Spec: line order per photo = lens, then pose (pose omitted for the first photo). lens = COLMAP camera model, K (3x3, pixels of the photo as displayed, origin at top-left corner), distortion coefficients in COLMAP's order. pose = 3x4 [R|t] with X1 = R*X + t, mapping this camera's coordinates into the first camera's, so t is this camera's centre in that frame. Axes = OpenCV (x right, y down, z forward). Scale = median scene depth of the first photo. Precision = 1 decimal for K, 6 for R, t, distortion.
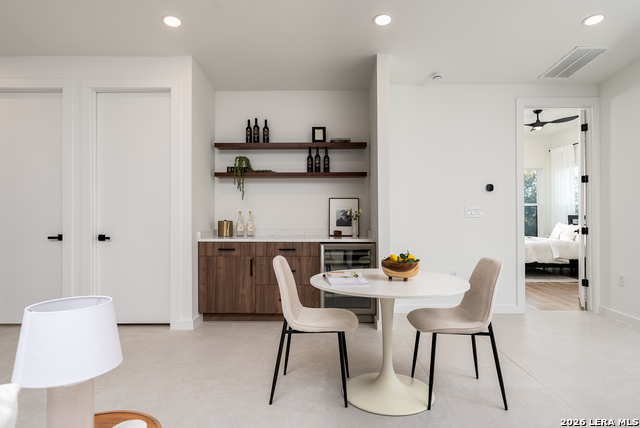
lens RADIAL K [[391.9, 0, 318.2], [0, 391.9, 211.3], [0, 0, 1]] dist [0.007750, -0.001473]
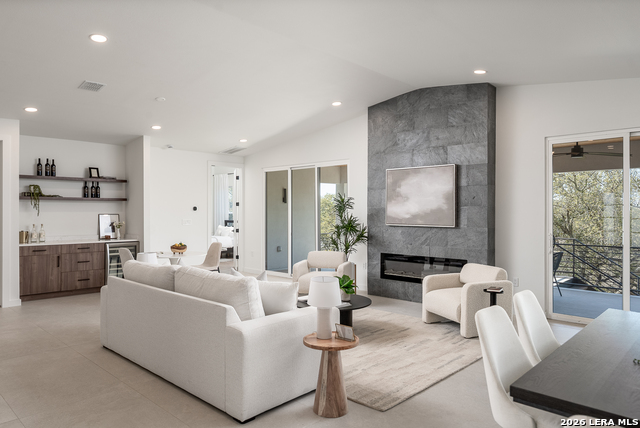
lens RADIAL K [[435.7, 0, 324.8], [0, 435.7, 212.4], [0, 0, 1]] dist [0.006618, 0.003463]
pose [[0.680779, -0.000475, 0.732489, -0.632122], [-0.002737, 0.999991, 0.003193, -0.049401], [-0.732484, -0.004178, 0.680772, -0.815292]]
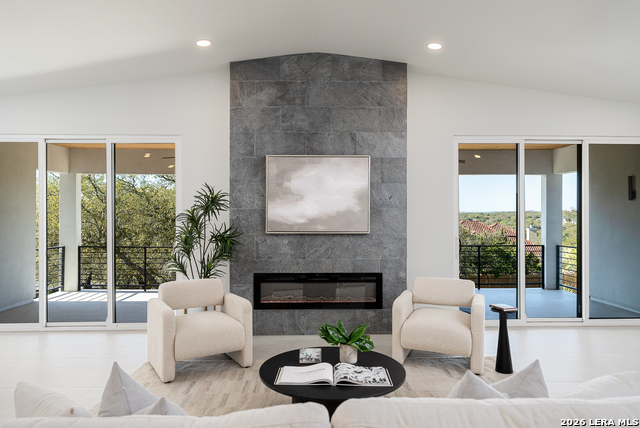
lens RADIAL K [[435.7, 0, 321.4], [0, 435.7, 212.4], [0, 0, 1]] dist [0.006618, 0.003463]
pose [[-0.029054, 0.004529, 0.999568, -0.454621], [0.000069, 0.999990, -0.004528, -0.048472], [-0.999578, -0.000062, -0.029054, -0.038246]]
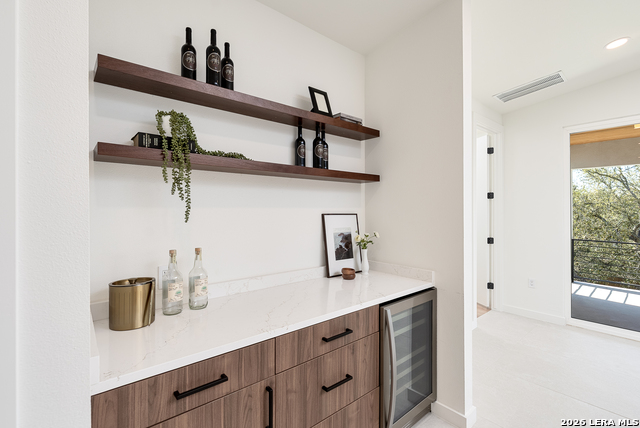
lens RADIAL K [[302.4, 0, 319.1], [0, 302.4, 211.5], [0, 0, 1]] dist [-0.003881, -0.000521]
pose [[0.761170, -0.002347, 0.648548, -0.283051], [0.000127, 0.999994, 0.003470, -0.039539], [-0.648552, -0.002558, 0.761166, 0.670495]]
